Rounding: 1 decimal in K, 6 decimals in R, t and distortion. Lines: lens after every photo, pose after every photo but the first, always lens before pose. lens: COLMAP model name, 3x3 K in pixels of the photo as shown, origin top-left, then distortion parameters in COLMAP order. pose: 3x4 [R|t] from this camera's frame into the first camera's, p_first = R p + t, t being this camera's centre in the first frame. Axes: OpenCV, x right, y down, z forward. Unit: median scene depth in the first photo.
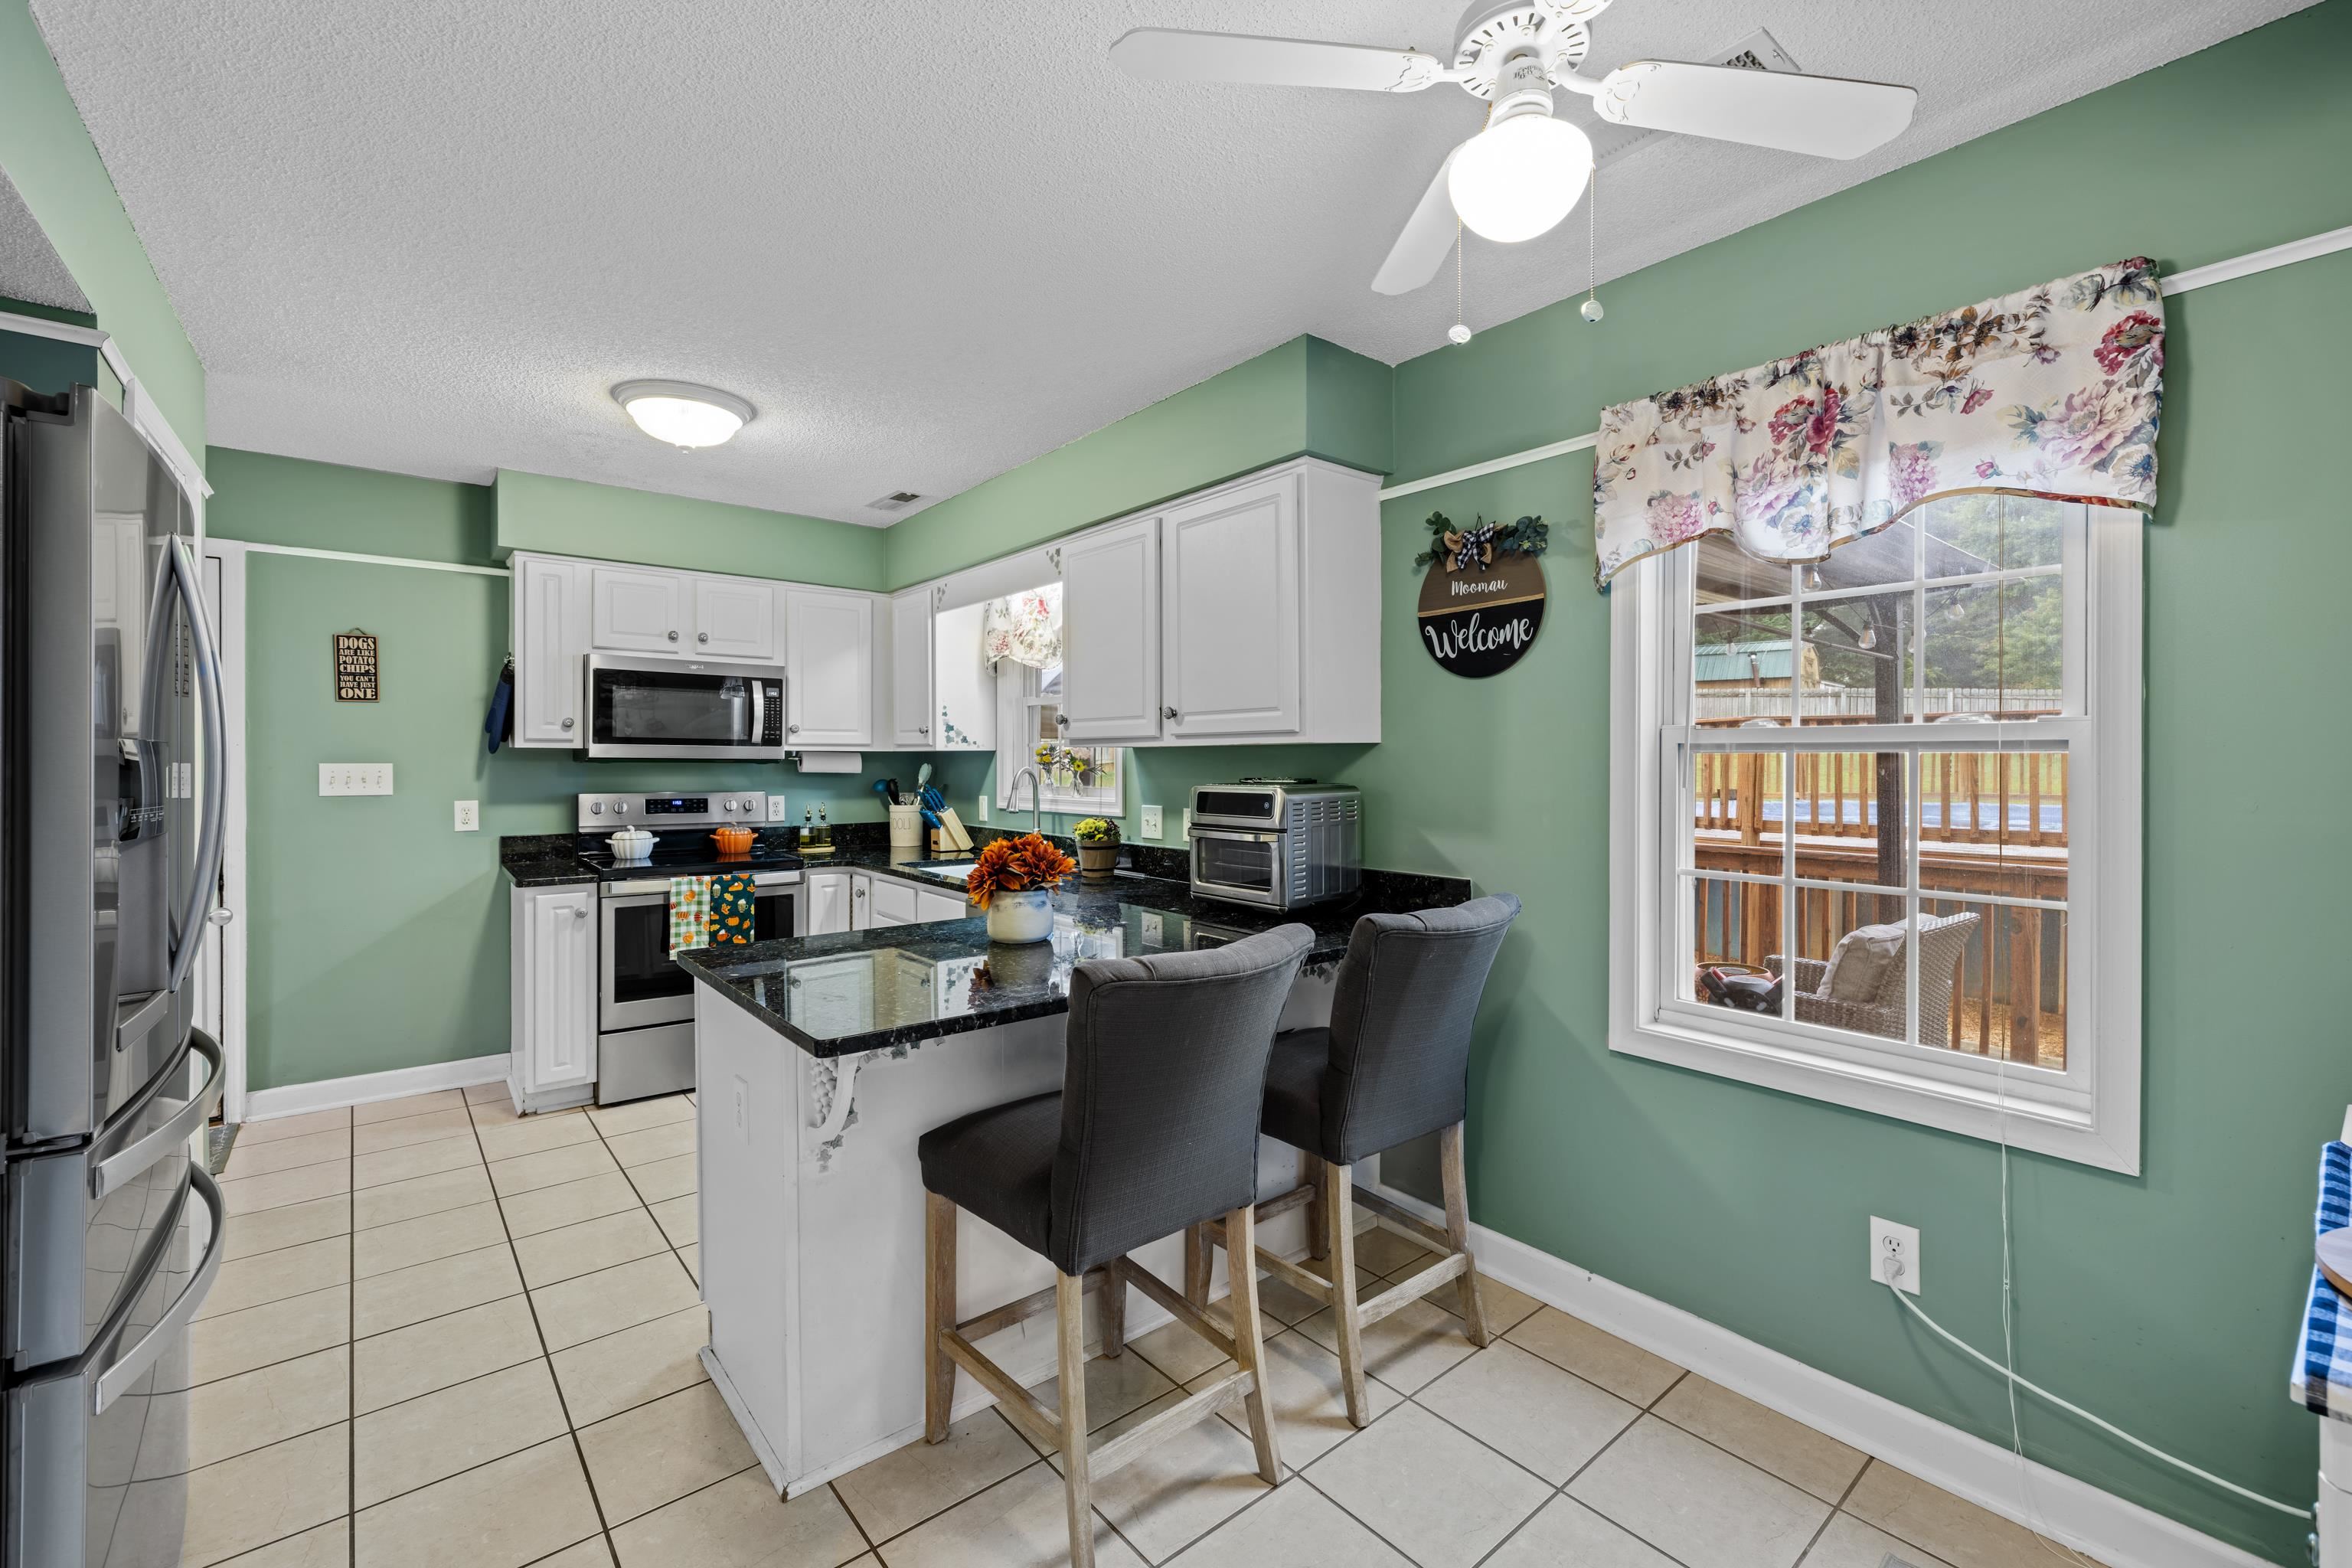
lens RADIAL K [[1008.0, 0, 1169.0], [0, 1008.0, 759.6], [0, 0, 1]] dist [0.000349, 0.000111]
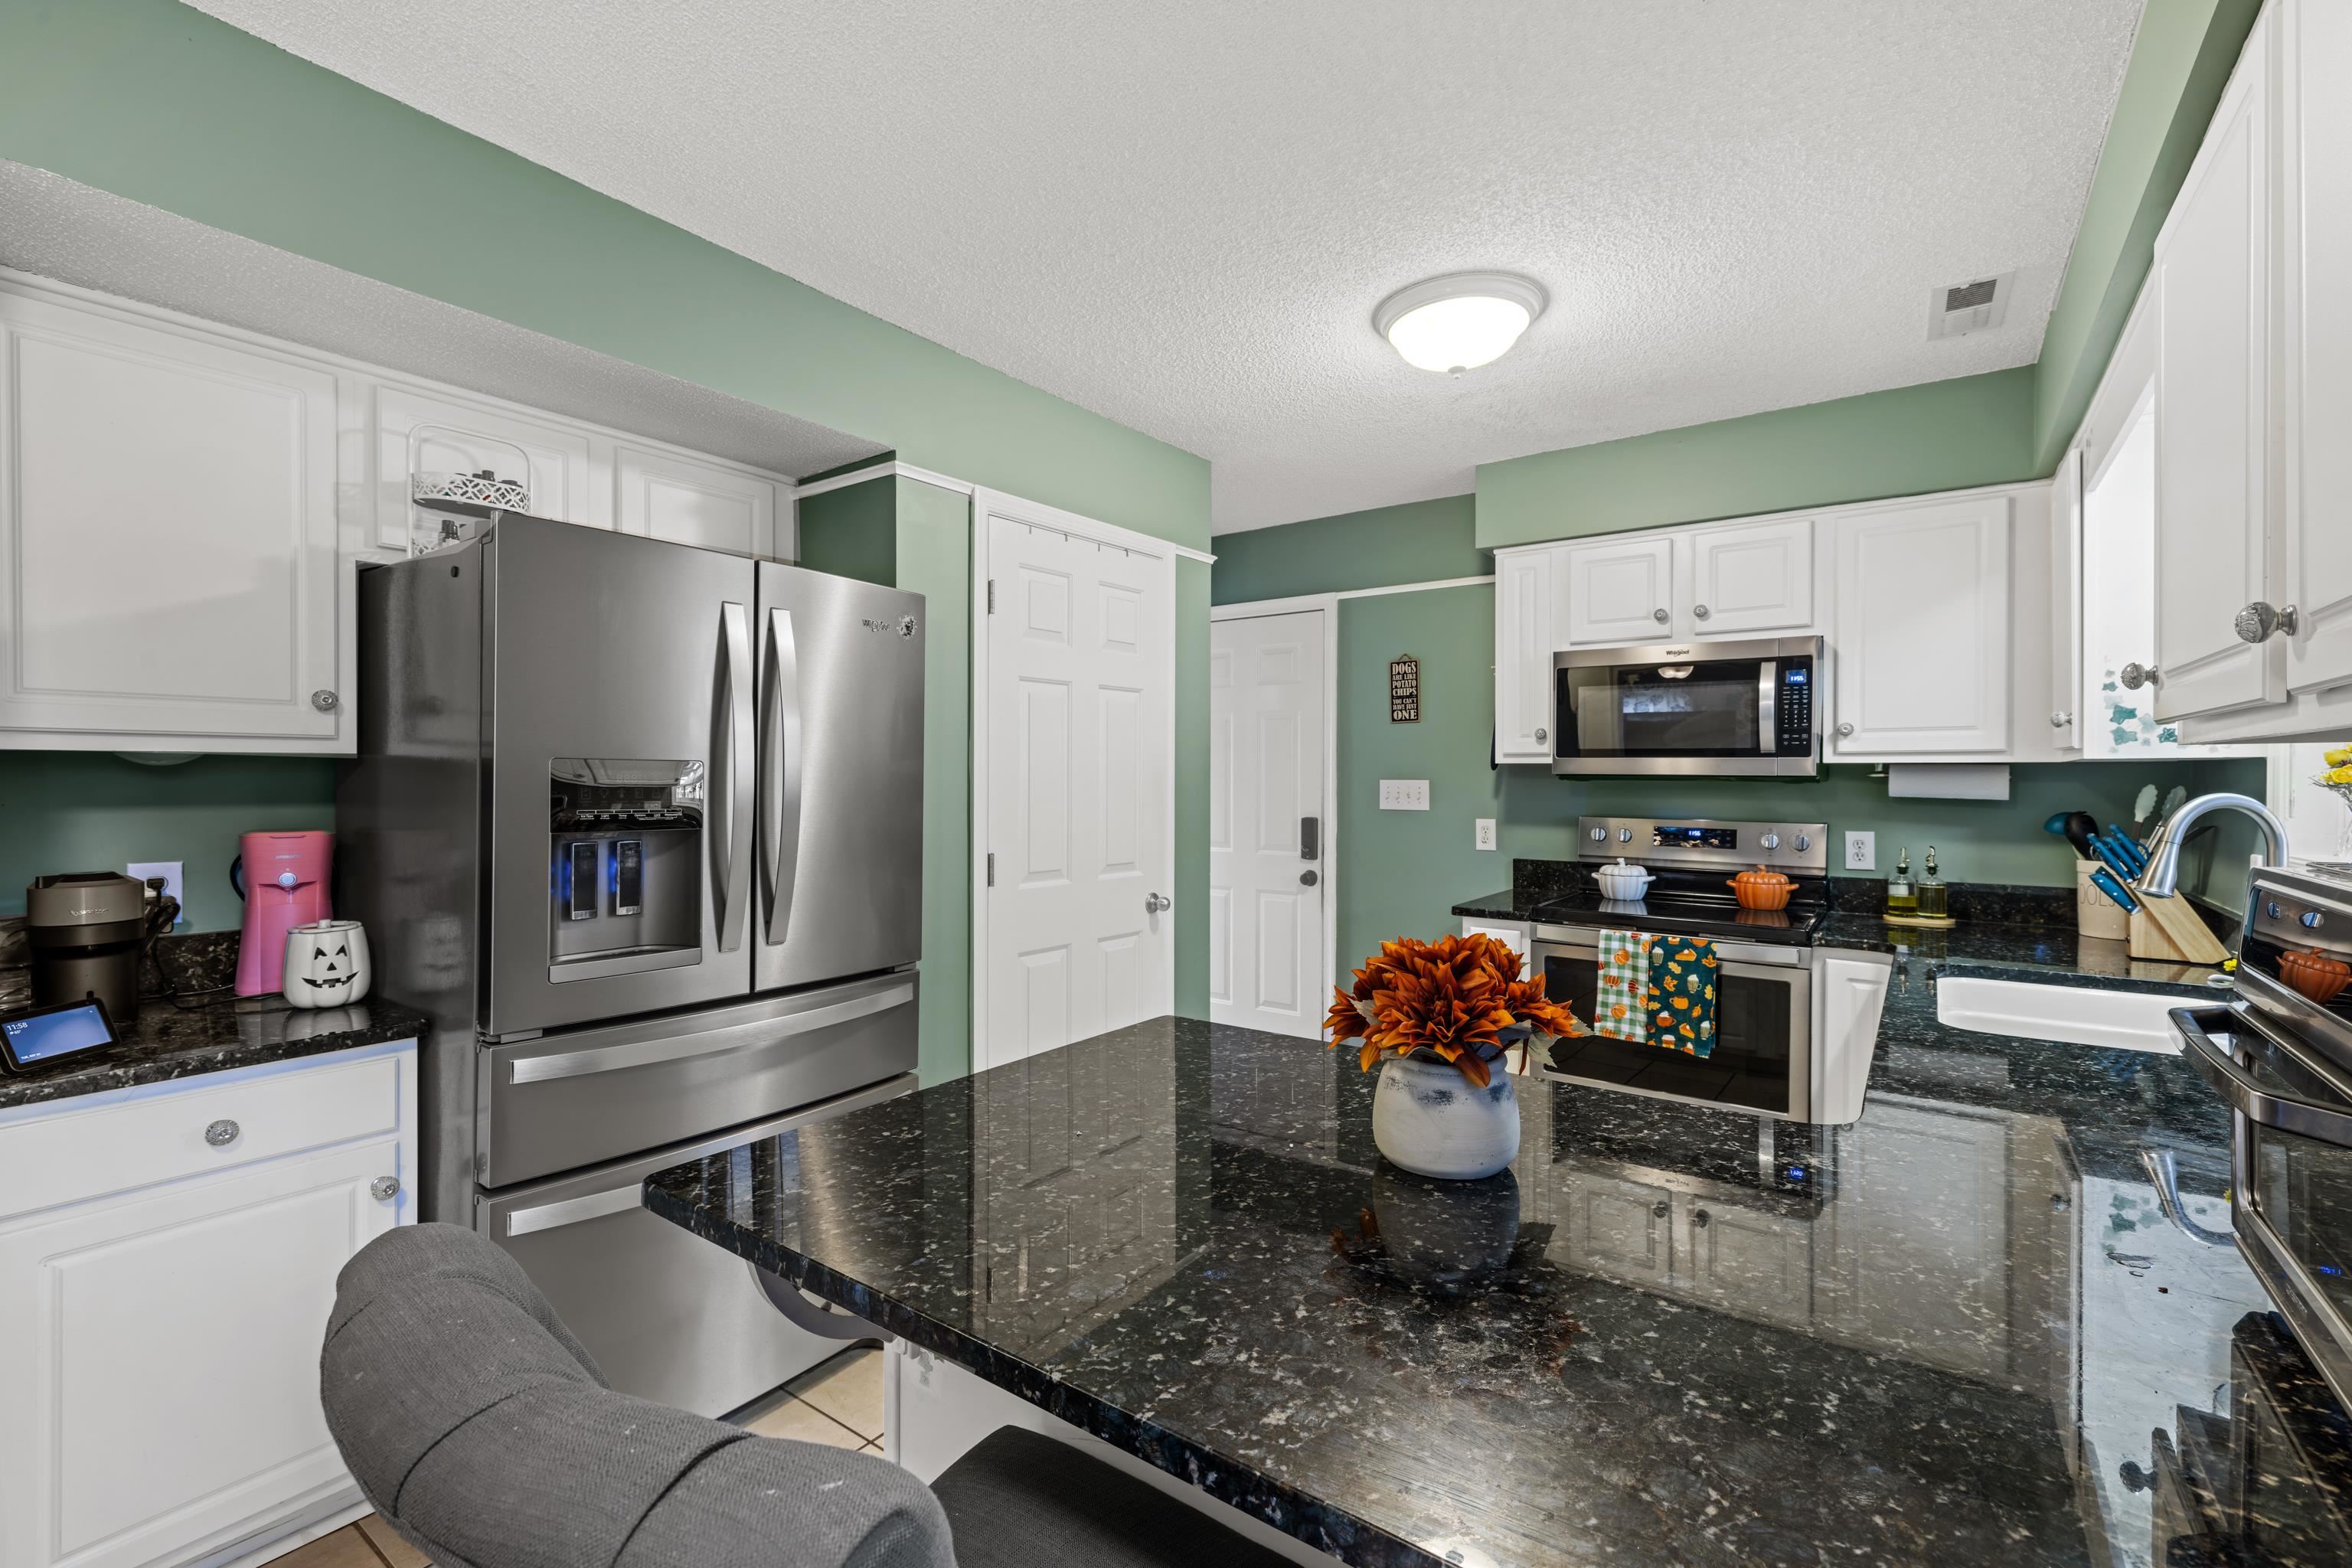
lens RADIAL K [[1008.0, 0, 1169.9], [0, 1008.0, 780.4], [0, 0, 1]] dist [0.000349, 0.000111]
pose [[0.251648, 0.002994, -0.967814, 0.164901], [-0.002442, 0.999994, 0.002459, 0.001973], [0.967816, 0.001745, 0.251654, 0.464804]]
